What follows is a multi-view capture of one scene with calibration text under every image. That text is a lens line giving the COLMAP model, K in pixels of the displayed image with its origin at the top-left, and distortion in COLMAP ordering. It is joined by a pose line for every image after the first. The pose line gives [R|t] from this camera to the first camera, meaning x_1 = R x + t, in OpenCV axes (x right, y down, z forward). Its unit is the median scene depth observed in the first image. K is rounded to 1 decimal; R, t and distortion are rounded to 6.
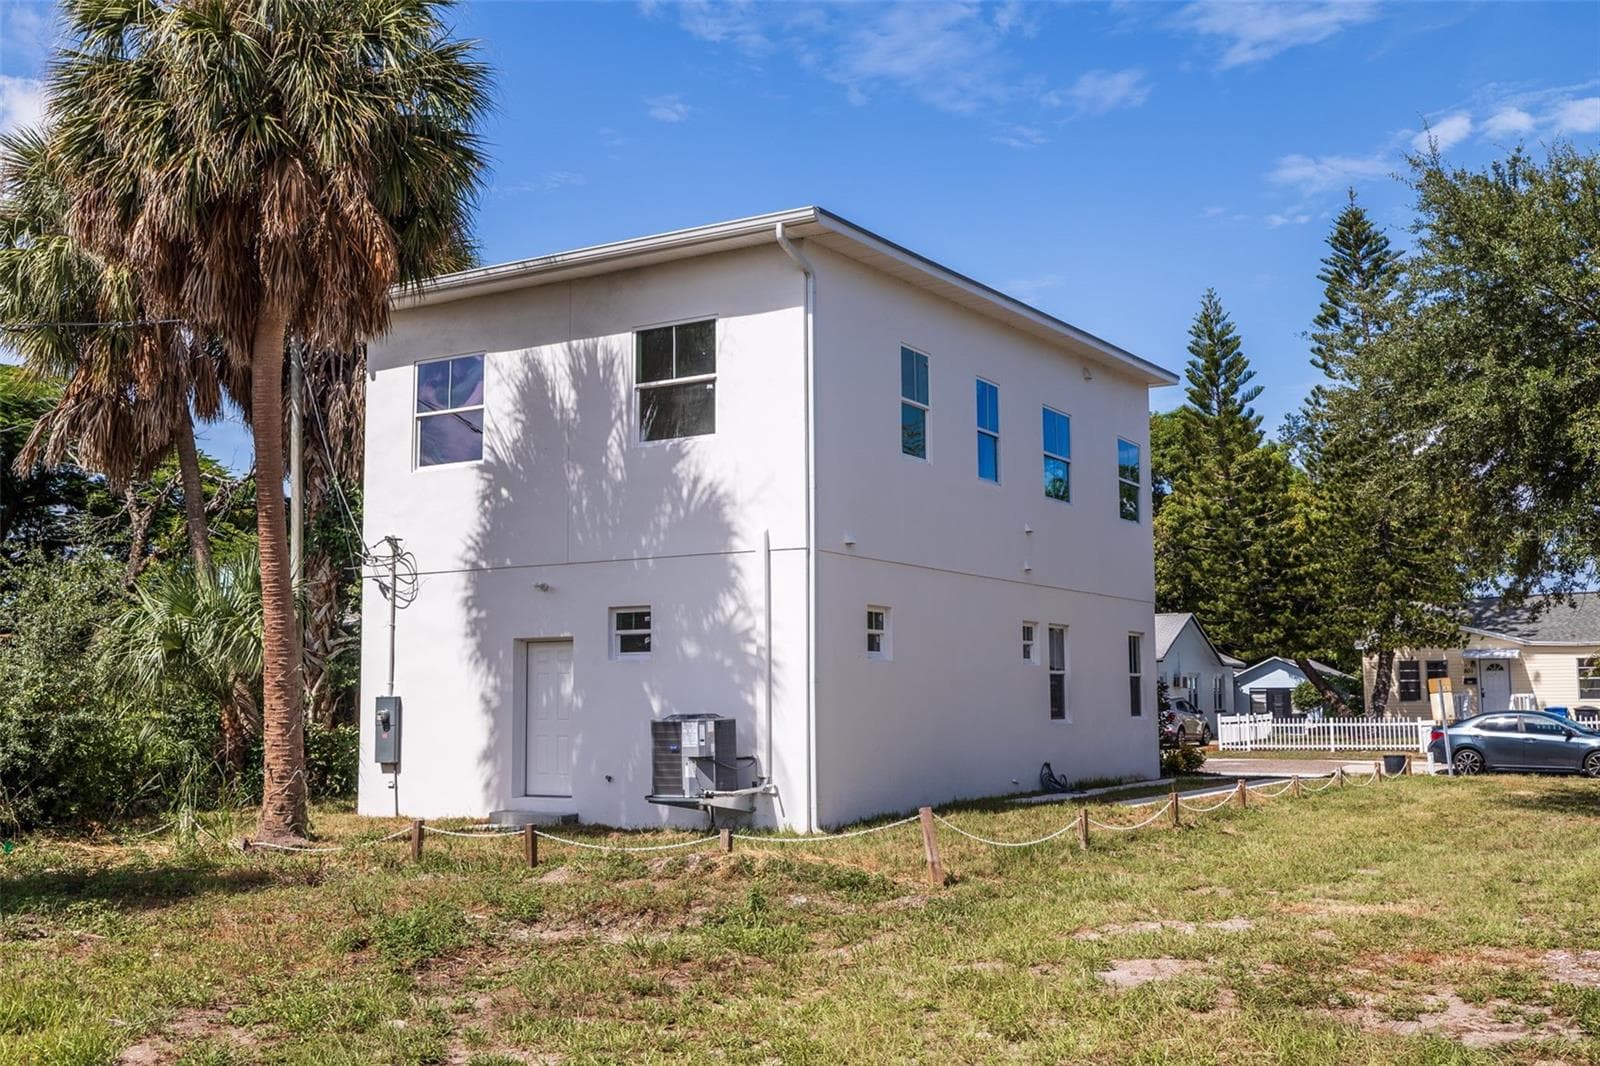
lens RADIAL K [[1639.7, 0, 800.0], [0, 1639.7, 533.0], [0, 0, 1]] dist [-0.005037, 0.005877]
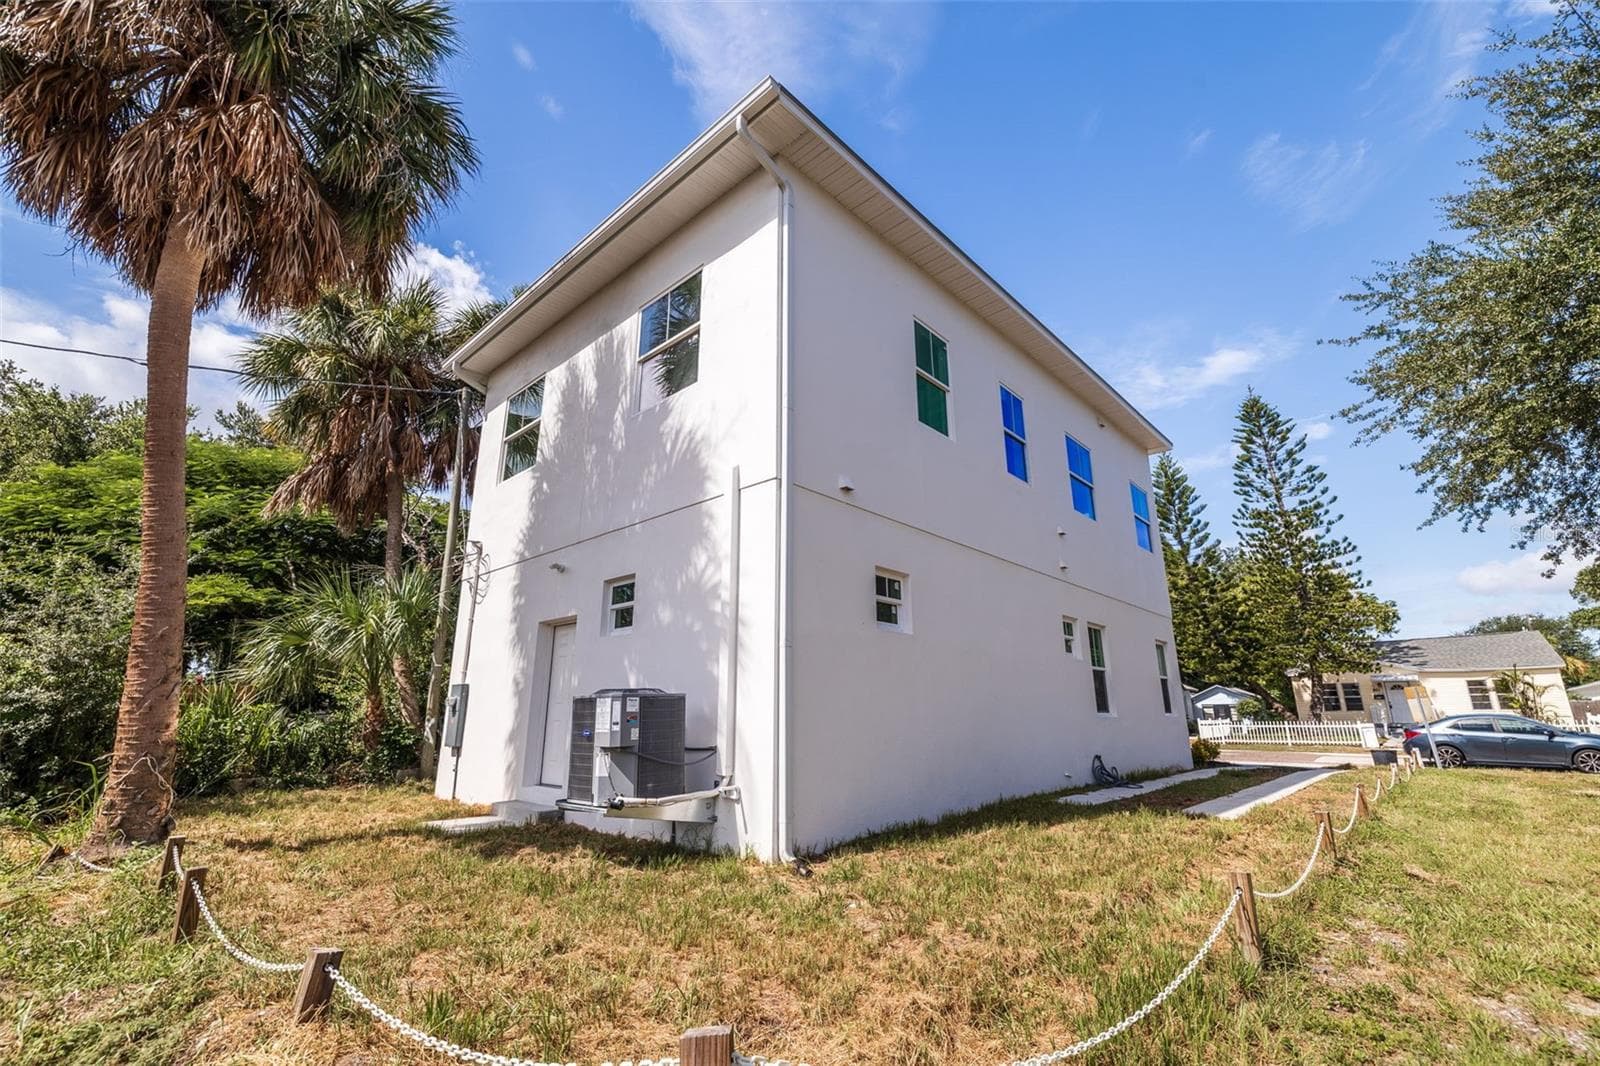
lens RADIAL K [[679.5, 0, 804.1], [0, 679.5, 526.5], [0, 0, 1]] dist [0.000984, -0.000153]
pose [[0.977955, -0.050150, -0.202703, 0.075956], [0.015070, 0.985152, -0.171023, 0.081985], [0.208270, 0.164198, 0.964190, 0.625850]]
